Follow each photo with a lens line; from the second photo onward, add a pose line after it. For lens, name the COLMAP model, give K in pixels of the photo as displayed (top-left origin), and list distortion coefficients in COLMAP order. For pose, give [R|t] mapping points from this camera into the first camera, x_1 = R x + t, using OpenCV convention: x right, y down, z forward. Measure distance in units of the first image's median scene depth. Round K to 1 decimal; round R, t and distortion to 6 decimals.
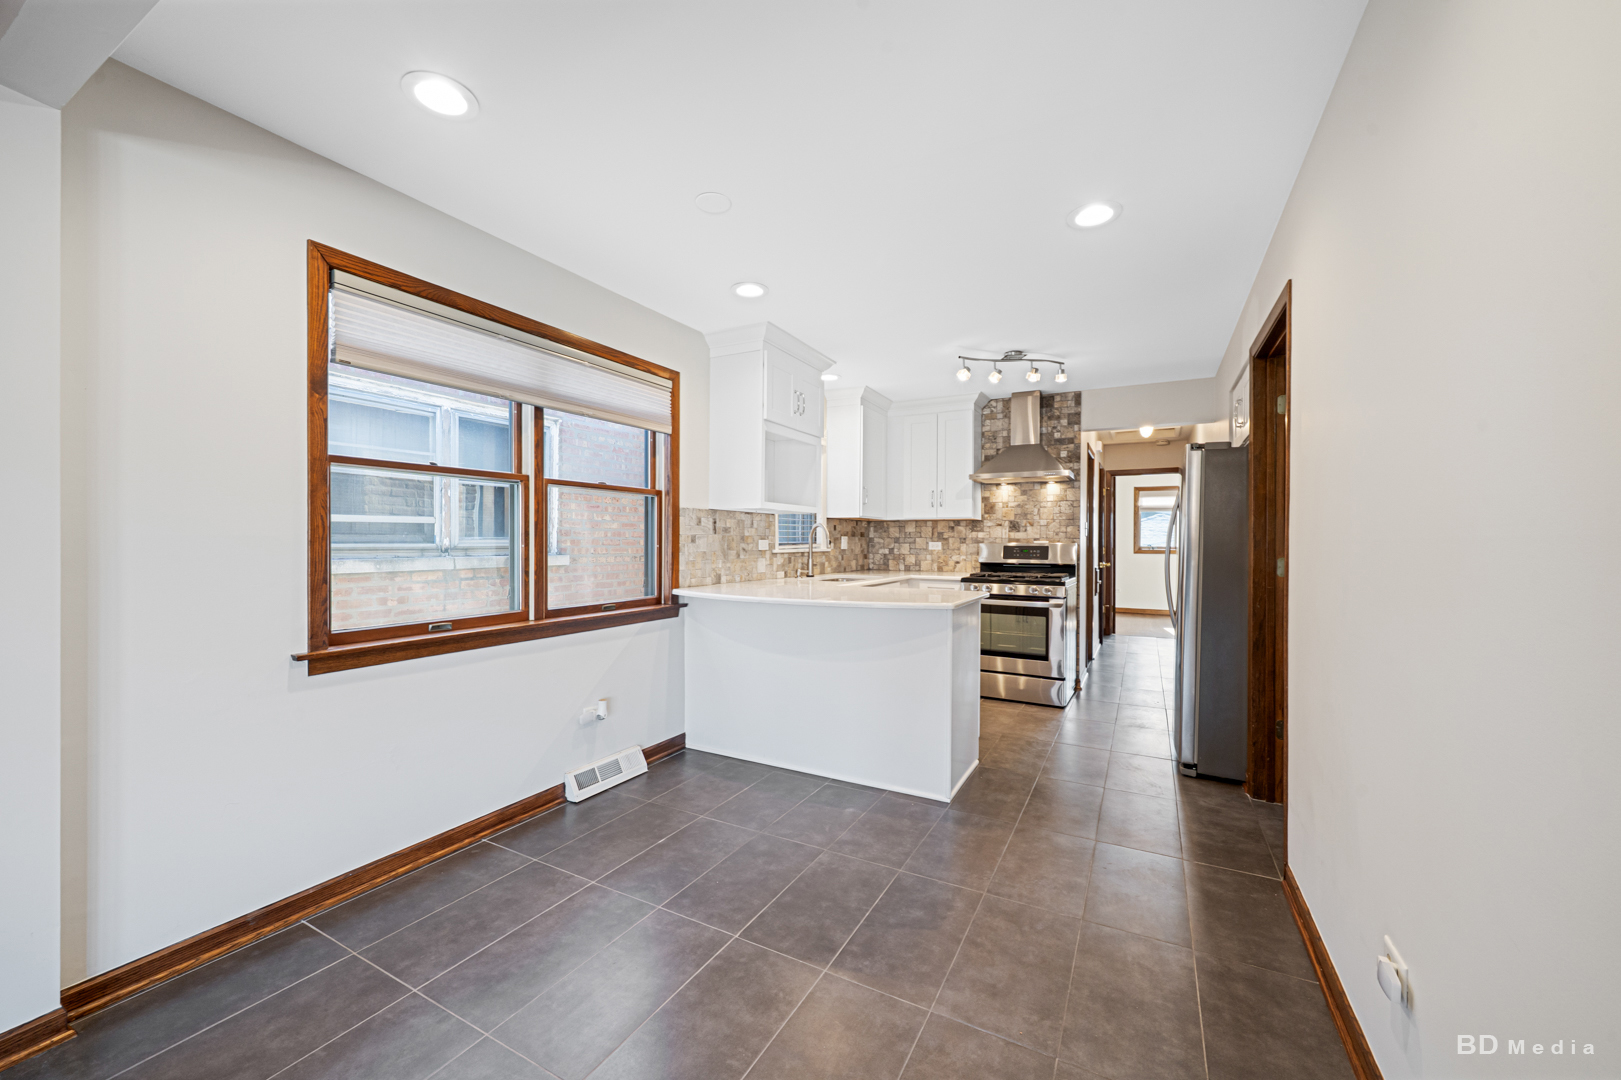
lens RADIAL K [[624.8, 0, 799.1], [0, 624.8, 547.8], [0, 0, 1]] dist [-0.010093, 0.000078]
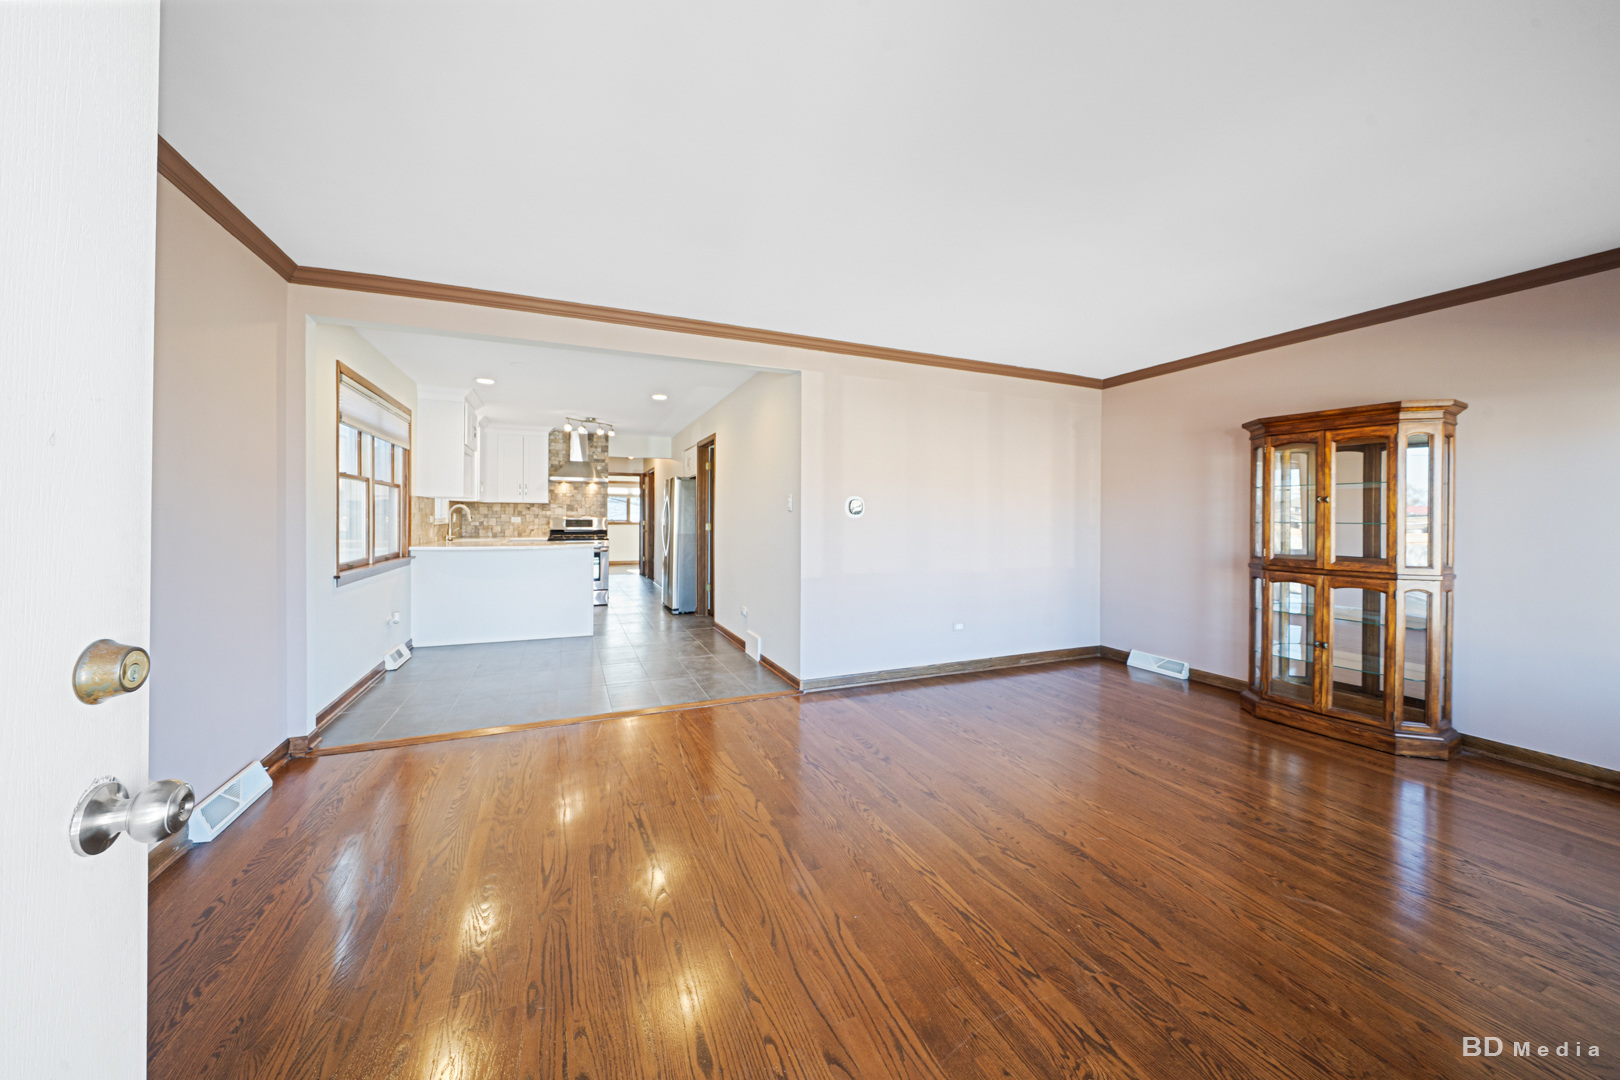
lens RADIAL K [[565.7, 0, 831.3], [0, 565.7, 518.7], [0, 0, 1]] dist [-0.002703, 0.000124]
pose [[0.576314, -0.001277, 0.817227, -0.633968], [0.008741, 0.999951, -0.004601, 0.010166], [-0.817182, 0.009795, 0.576297, -0.586664]]
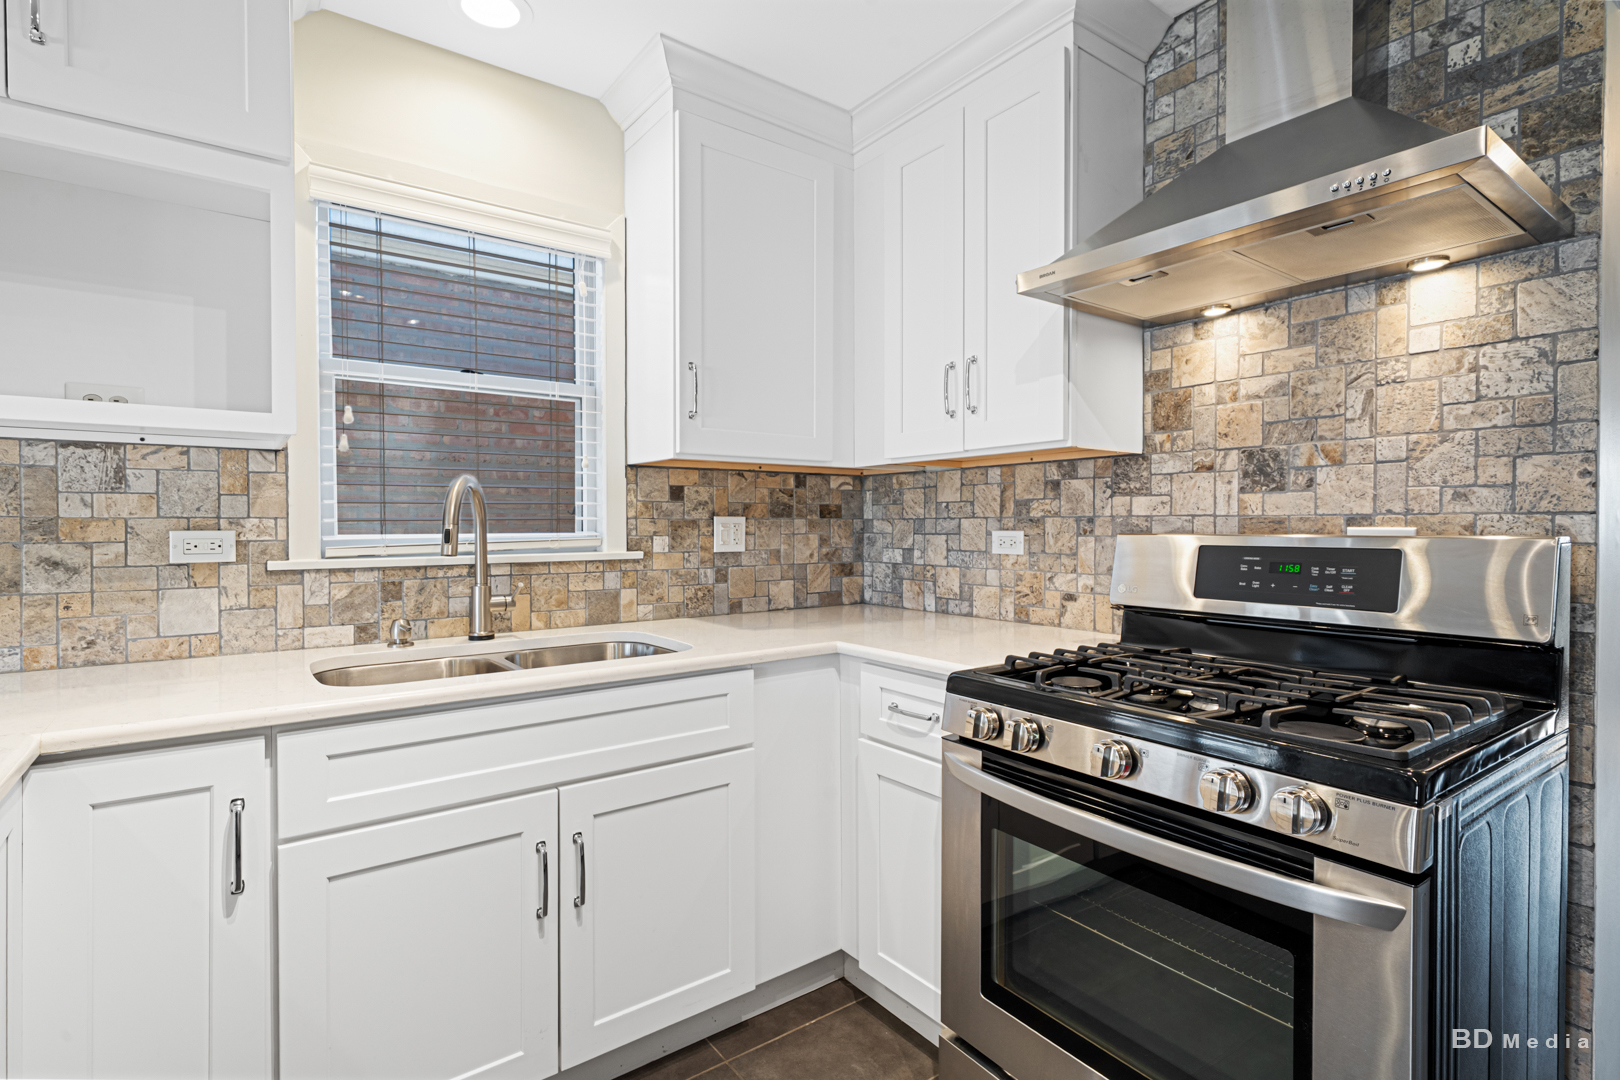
lens RADIAL K [[776.6, 0, 803.5], [0, 776.6, 528.7], [0, 0, 1]] dist [0.011158, -0.000478]
pose [[0.901313, -0.004158, -0.433149, 0.397302], [0.002066, 0.999984, -0.005301, -0.011136], [0.433164, 0.003883, 0.901307, 0.794773]]
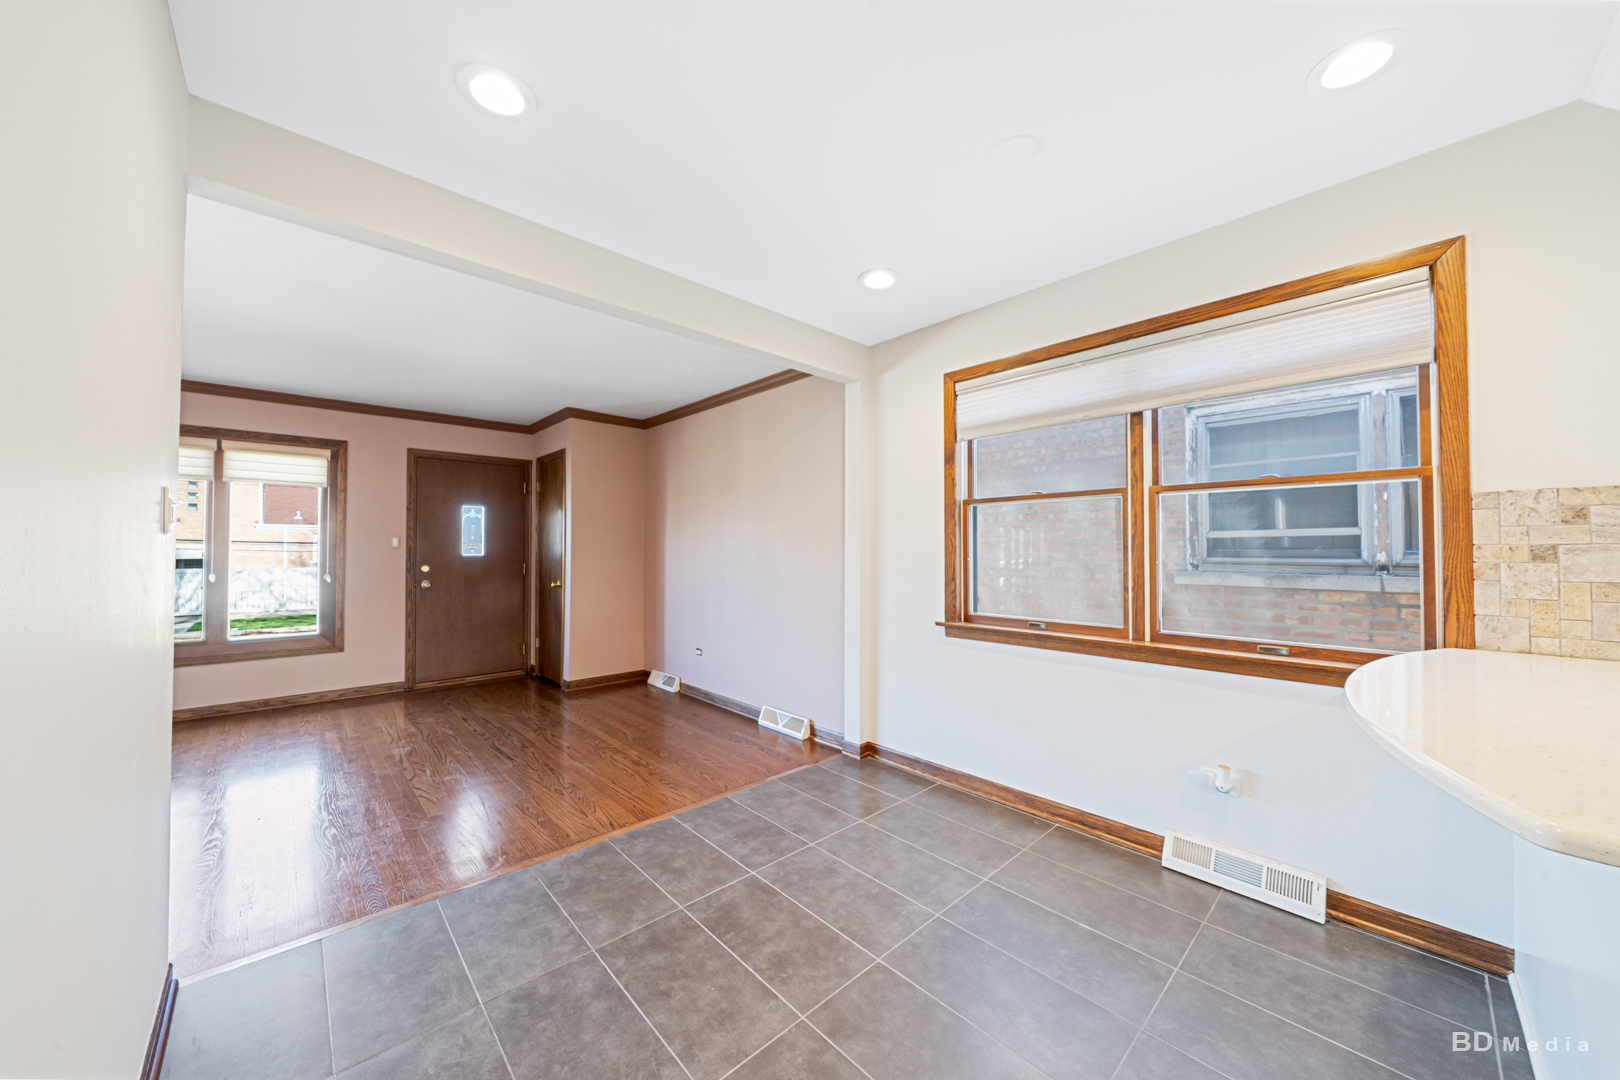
lens RADIAL K [[565.7, 0, 809.4], [0, 565.7, 543.1], [0, 0, 1]] dist [-0.002703, 0.000124]
pose [[-0.307570, -0.017786, -0.951359, 0.352033], [-0.014318, 0.999799, -0.014062, -0.007019], [0.951418, 0.009296, -0.307762, 0.520364]]
